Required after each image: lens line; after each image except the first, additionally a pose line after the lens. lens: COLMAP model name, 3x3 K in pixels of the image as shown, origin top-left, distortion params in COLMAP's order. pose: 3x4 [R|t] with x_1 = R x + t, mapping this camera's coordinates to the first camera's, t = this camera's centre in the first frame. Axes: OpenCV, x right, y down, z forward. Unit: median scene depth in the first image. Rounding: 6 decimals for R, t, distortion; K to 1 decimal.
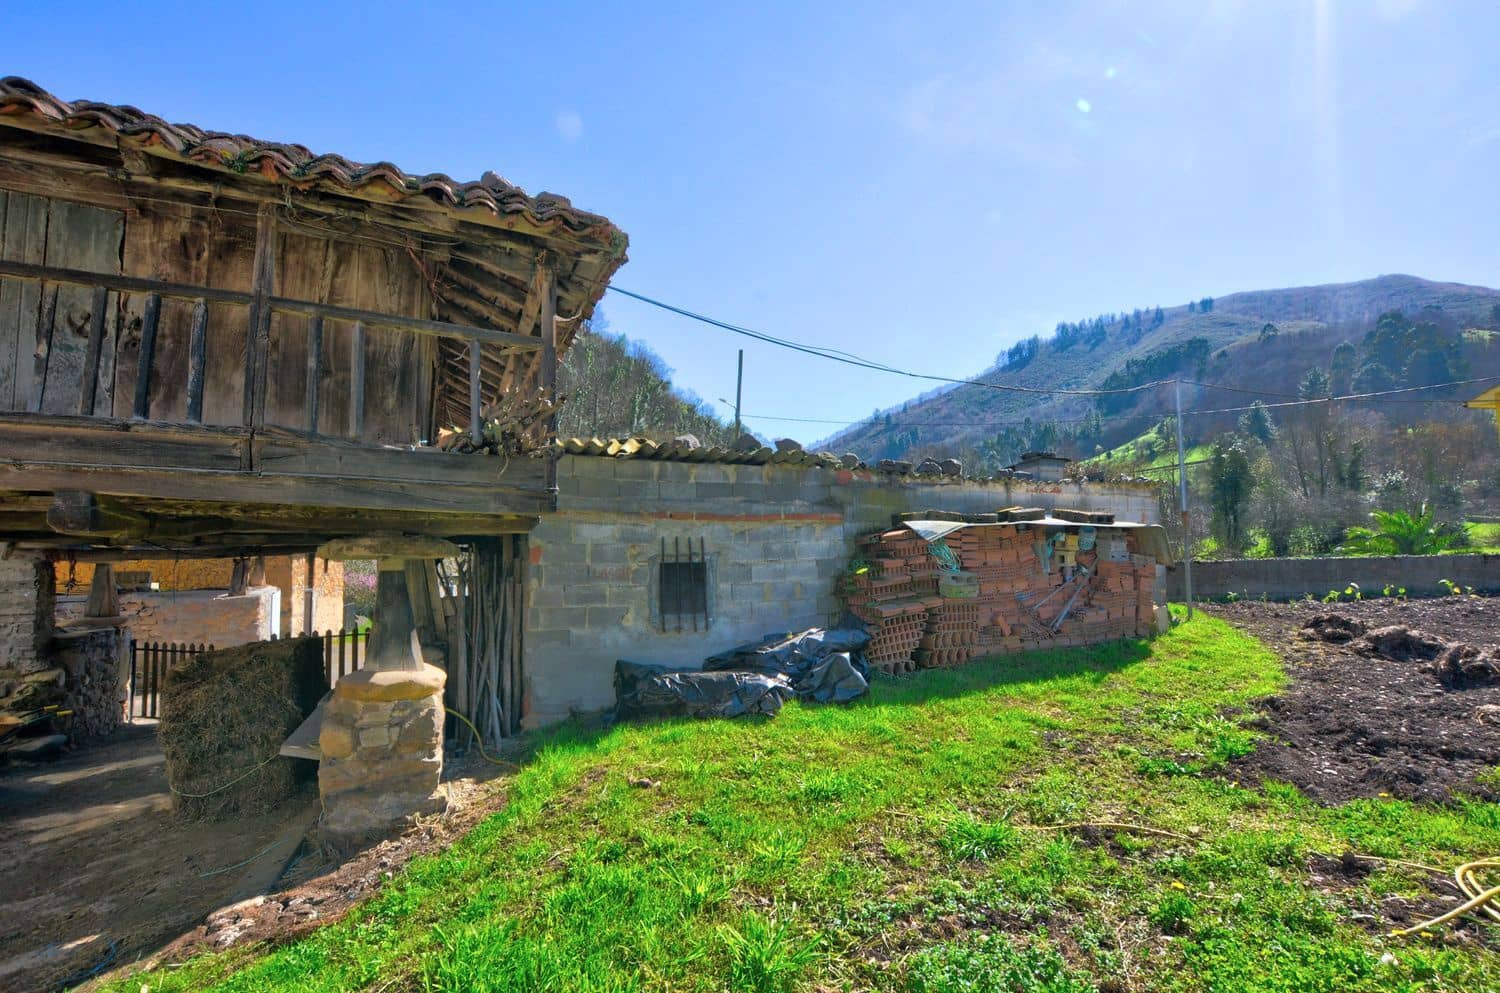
lens RADIAL K [[683.6, 0, 750.0], [0, 683.6, 496.5], [0, 0, 1]] dist [-0.003399, -0.000239]
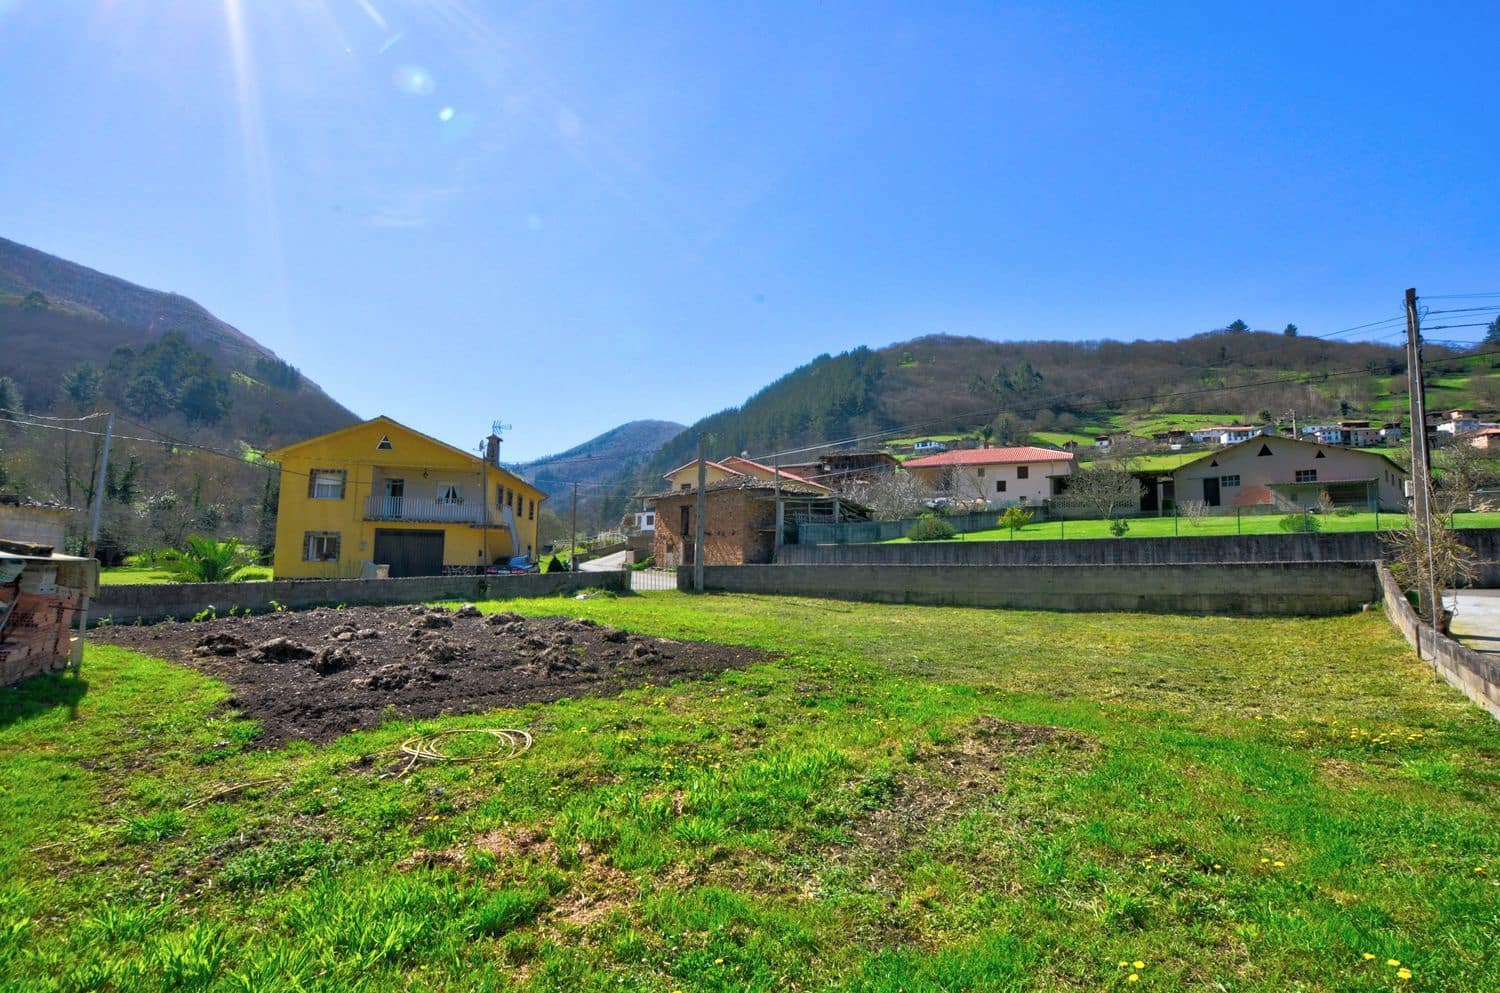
lens RADIAL K [[683.6, 0, 750.0], [0, 683.6, 496.5], [0, 0, 1]] dist [-0.003399, -0.000239]
pose [[0.091444, 0.122070, 0.988300, -0.354190], [-0.102241, 0.988364, -0.112618, -0.037262], [-0.990548, -0.090746, 0.102861, -0.081629]]
